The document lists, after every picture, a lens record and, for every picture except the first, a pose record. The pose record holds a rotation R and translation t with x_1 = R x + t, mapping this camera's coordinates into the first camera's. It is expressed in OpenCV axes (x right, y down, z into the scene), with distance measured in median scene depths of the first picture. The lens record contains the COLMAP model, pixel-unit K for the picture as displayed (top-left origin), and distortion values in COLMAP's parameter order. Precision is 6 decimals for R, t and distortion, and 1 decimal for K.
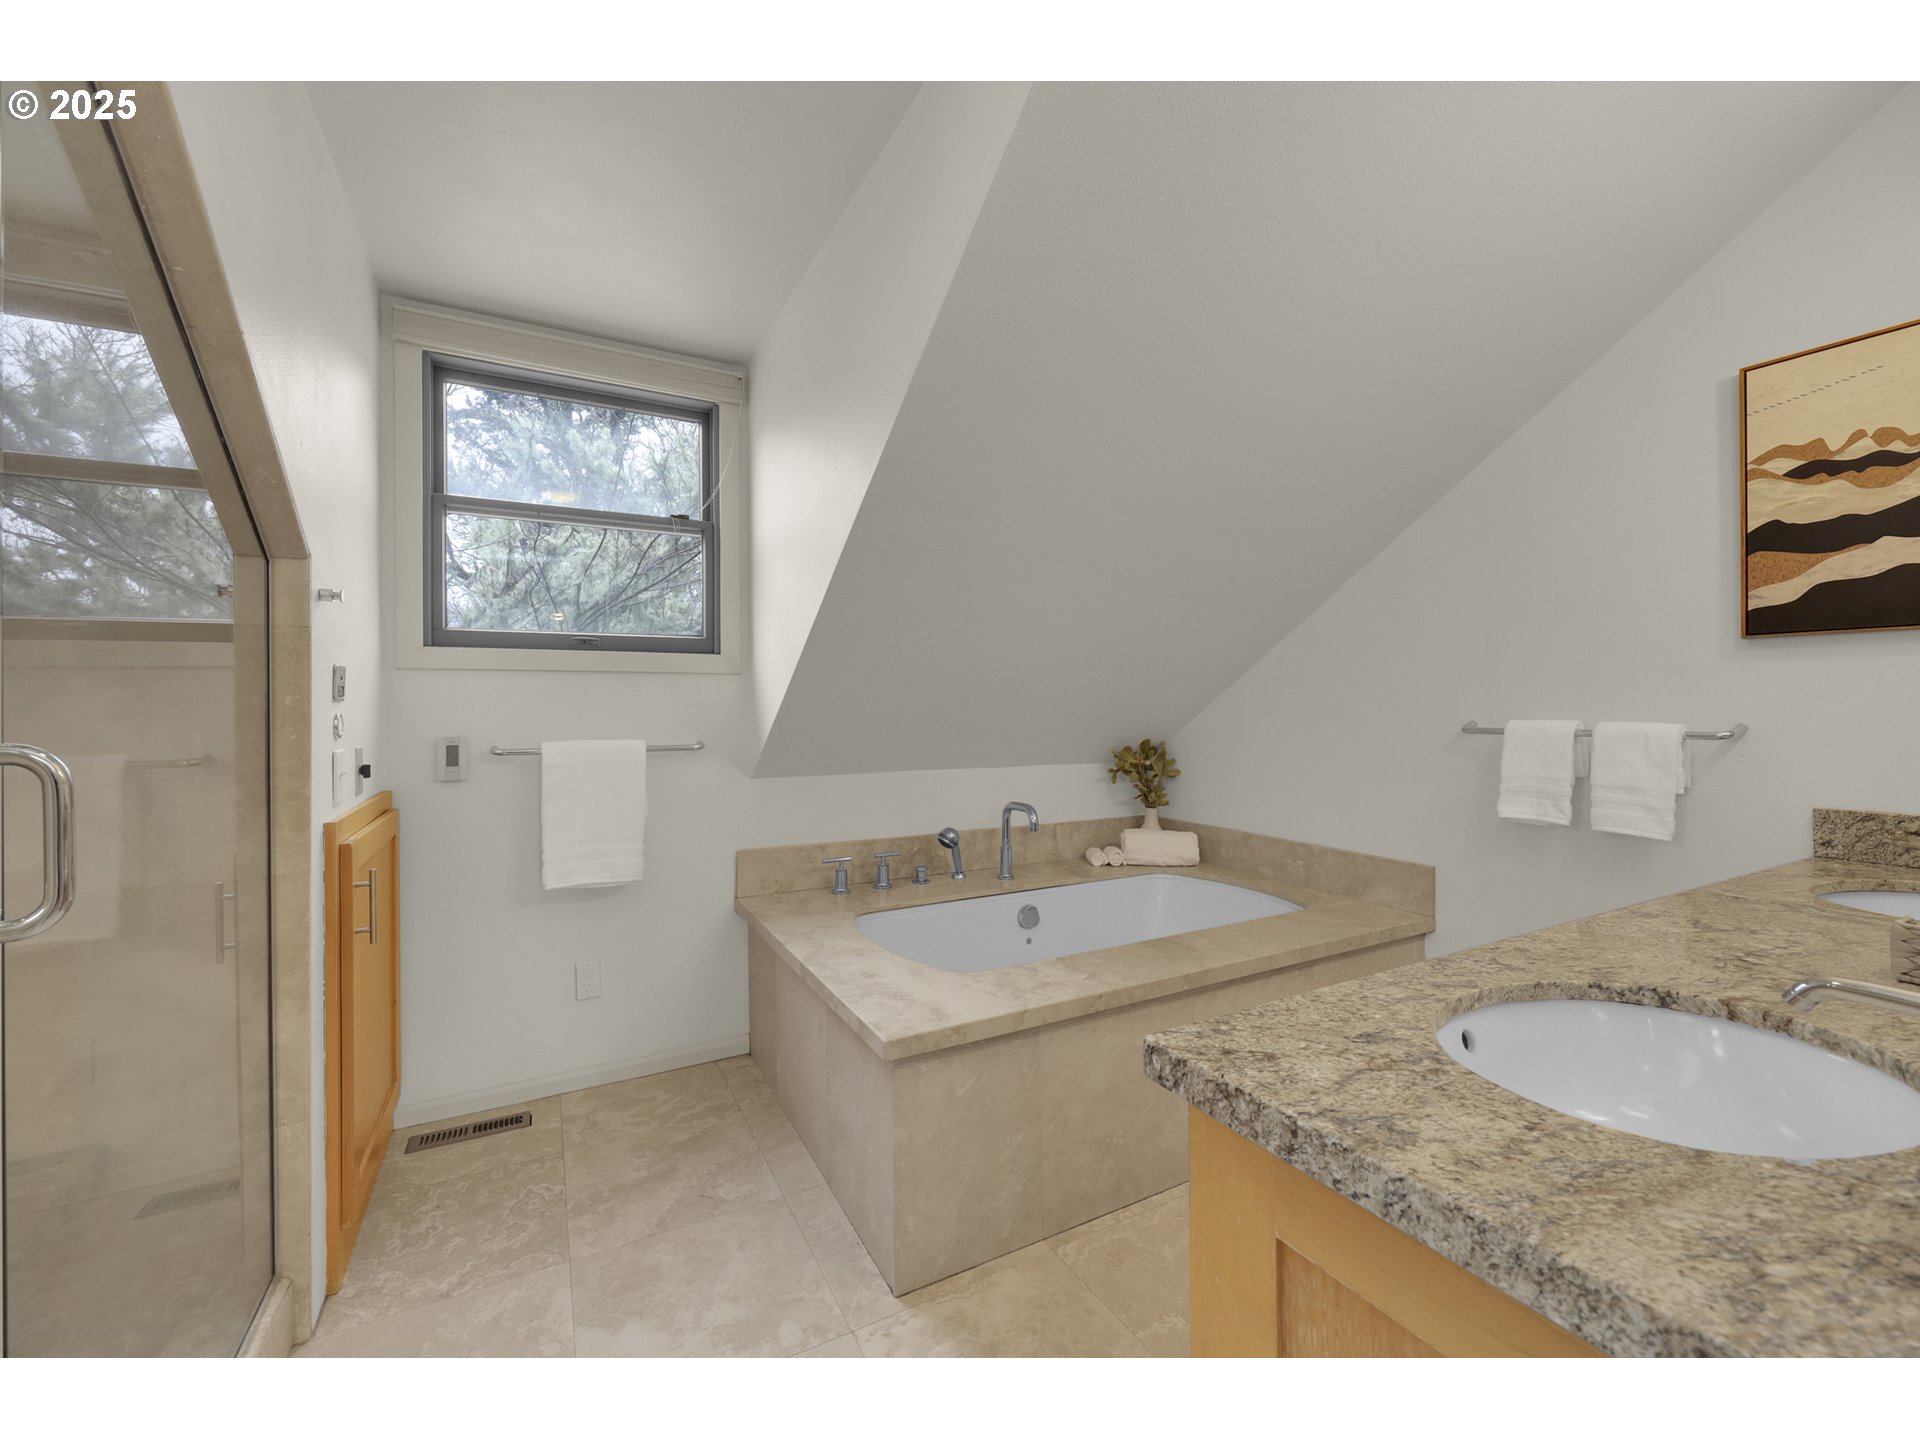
lens RADIAL K [[785.7, 0, 960.0], [0, 785.7, 720.0], [0, 0, 1]] dist [-0.000706, 0.000002]
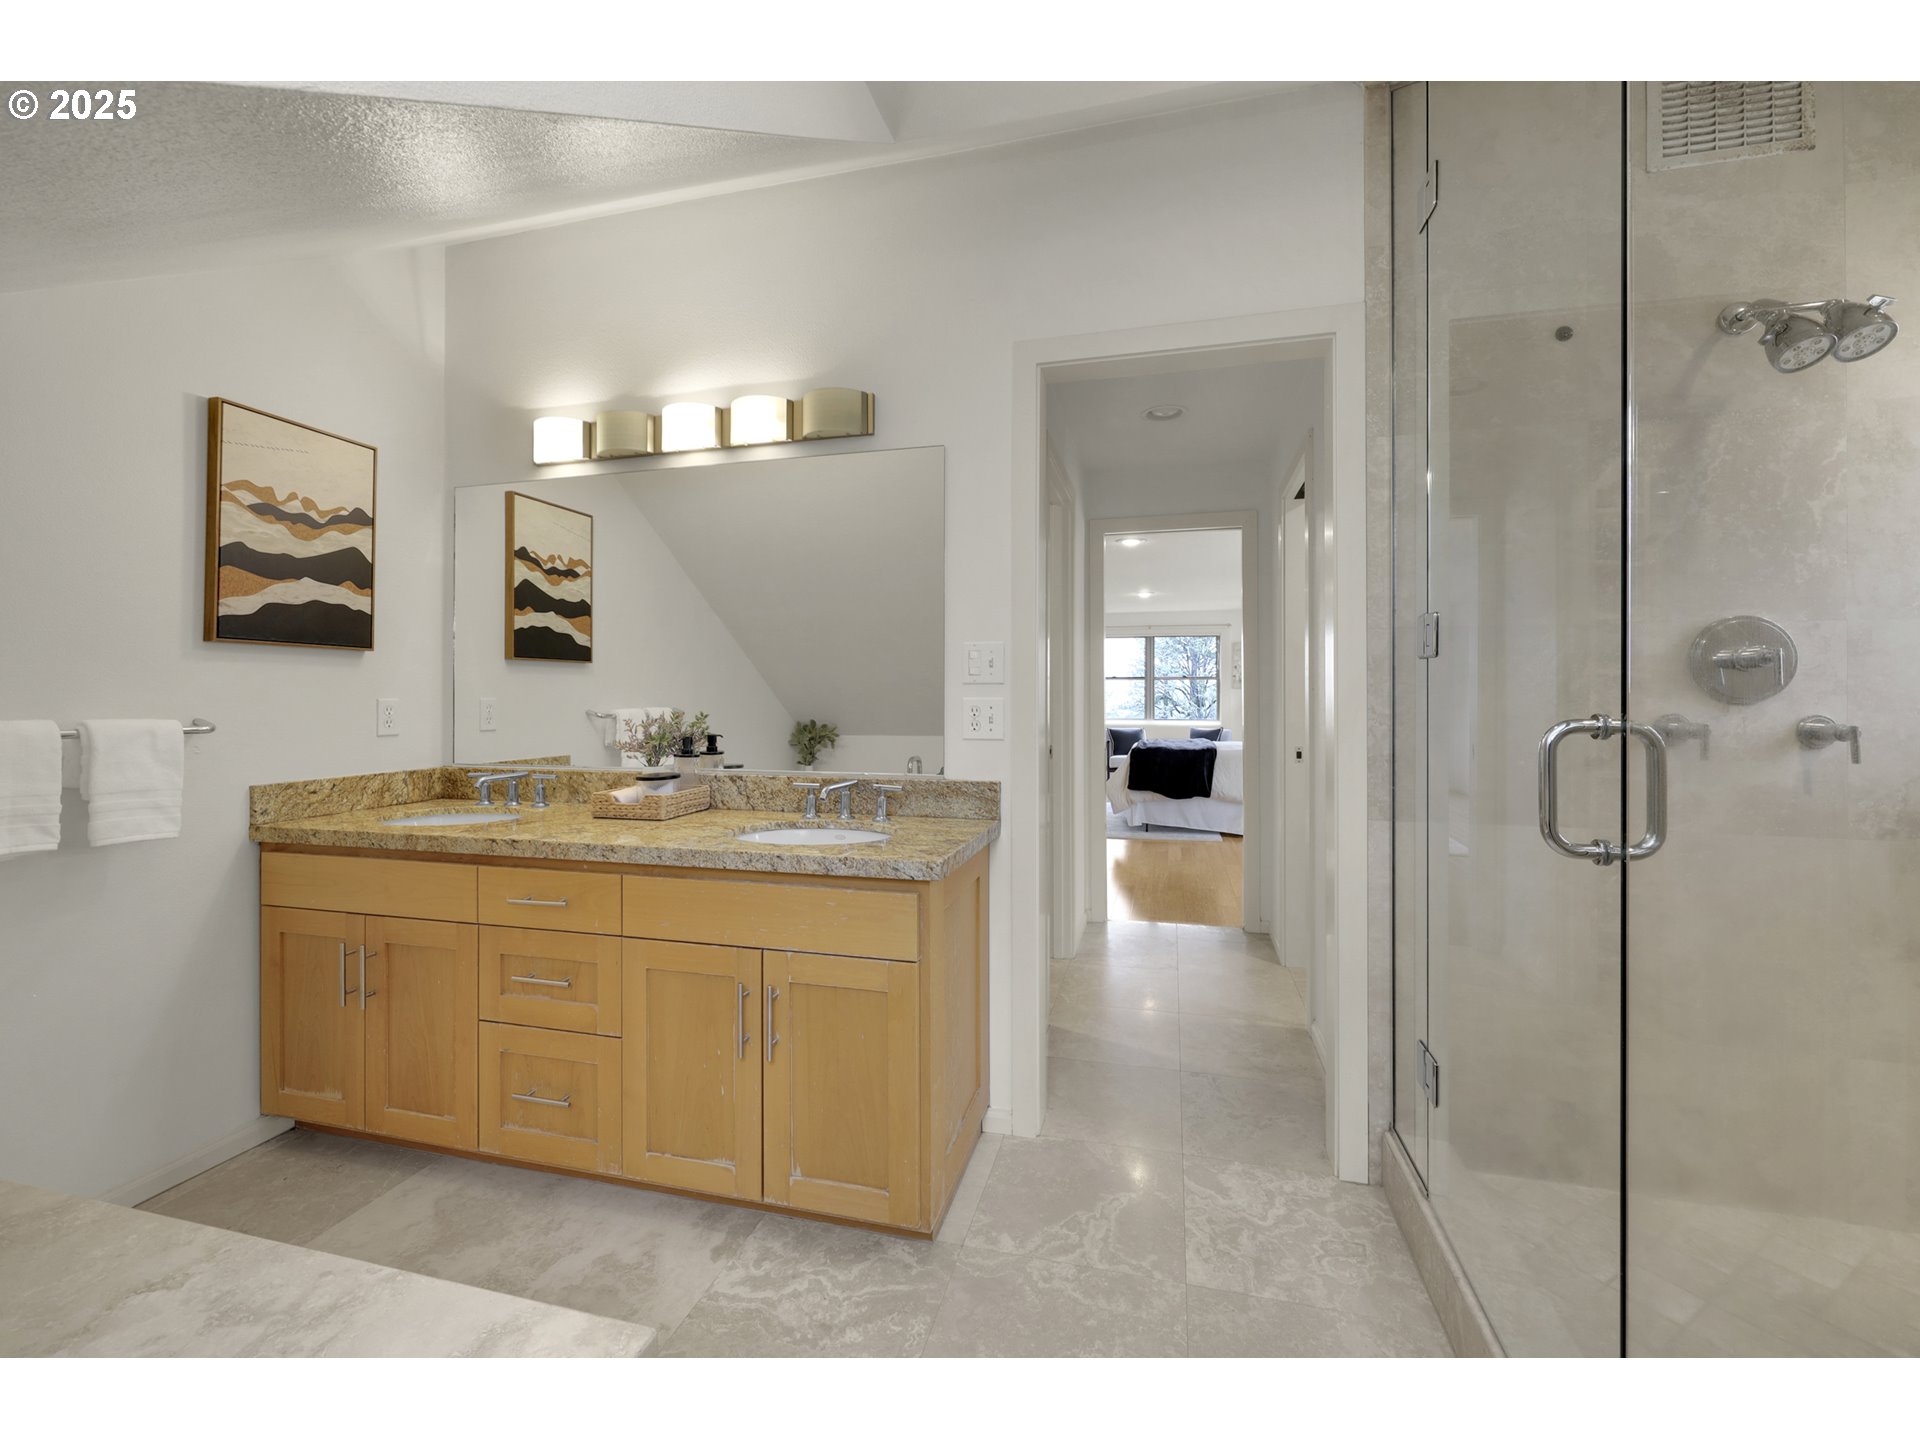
lens RADIAL K [[785.7, 0, 960.0], [0, 785.7, 720.0], [0, 0, 1]] dist [-0.000706, 0.000002]
pose [[-0.721818, -0.010289, 0.692007, -0.535703], [0.019732, 0.999177, 0.035439, -0.010805], [-0.691802, 0.039235, -0.721021, 1.098687]]
